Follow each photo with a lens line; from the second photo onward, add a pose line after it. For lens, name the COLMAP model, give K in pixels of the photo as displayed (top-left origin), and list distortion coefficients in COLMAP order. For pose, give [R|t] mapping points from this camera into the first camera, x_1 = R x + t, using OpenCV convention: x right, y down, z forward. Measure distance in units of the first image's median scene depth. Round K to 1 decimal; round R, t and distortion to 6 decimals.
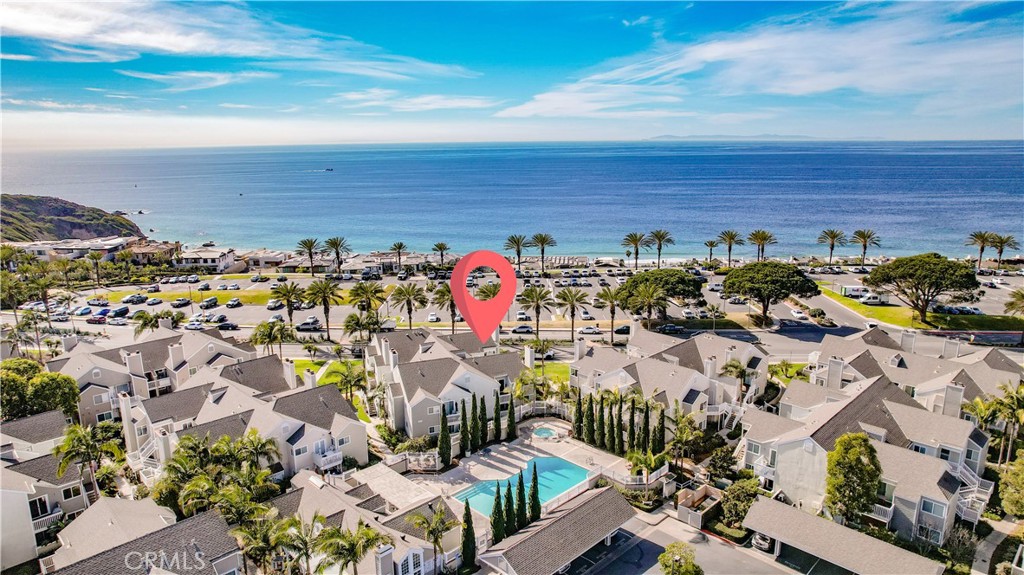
lens RADIAL K [[653.8, 0, 512.0], [0, 653.8, 287.5], [0, 0, 1]] dist [-0.078856, 0.070887]
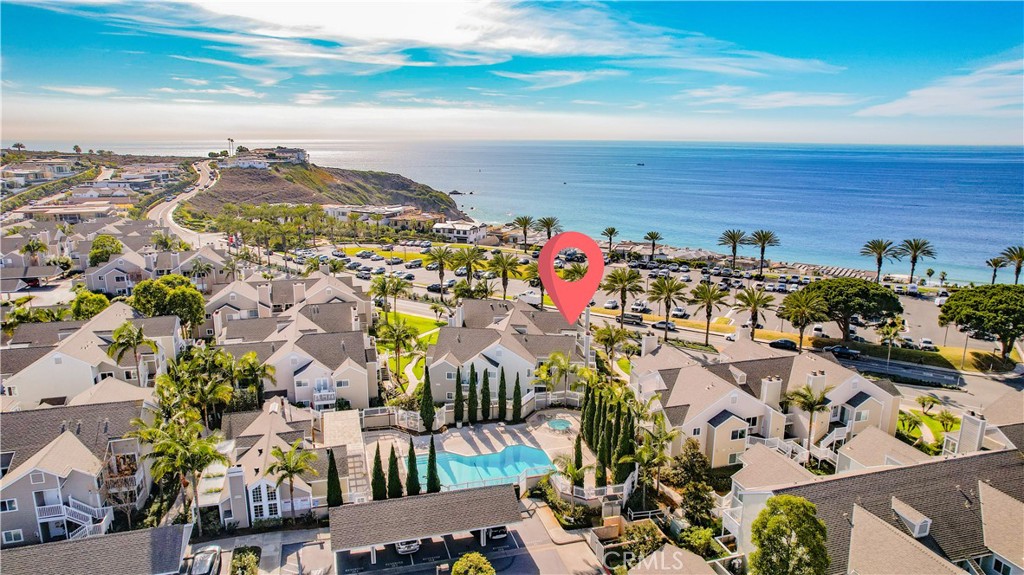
lens RADIAL K [[653.8, 0, 512.0], [0, 653.8, 287.5], [0, 0, 1]] dist [-0.078856, 0.070887]
pose [[0.876069, 0.122438, -0.466382, 0.223846], [-0.120471, 0.992129, 0.034164, 0.006275], [0.466893, 0.026256, 0.883924, 0.093931]]
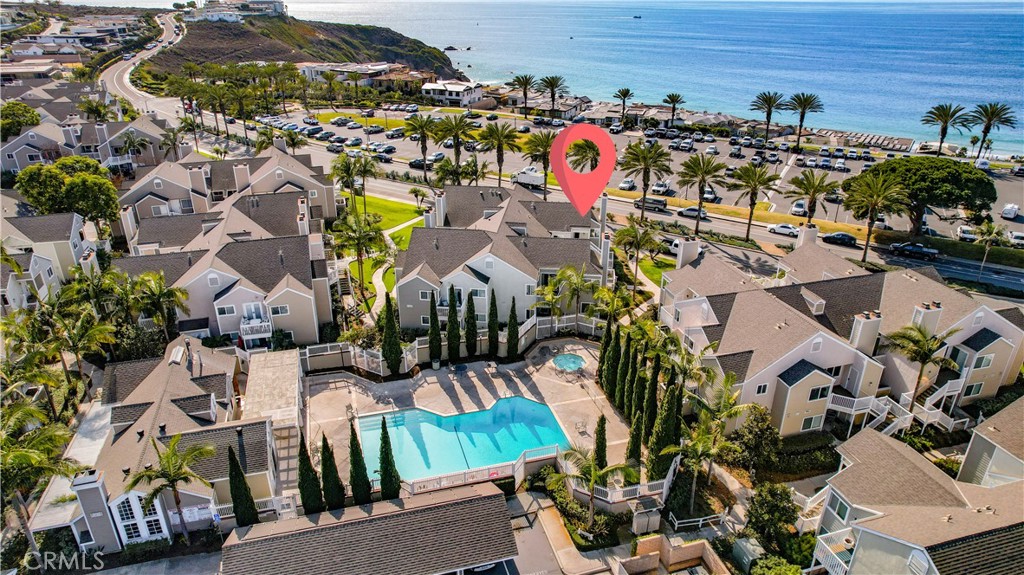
lens RADIAL K [[653.8, 0, 512.0], [0, 653.8, 287.5], [0, 0, 1]] dist [-0.078856, 0.070887]
pose [[0.876046, 0.214353, -0.431968, 0.158573], [-0.118043, 0.963846, 0.238888, -0.005669], [0.467556, -0.158286, 0.869676, 0.221831]]
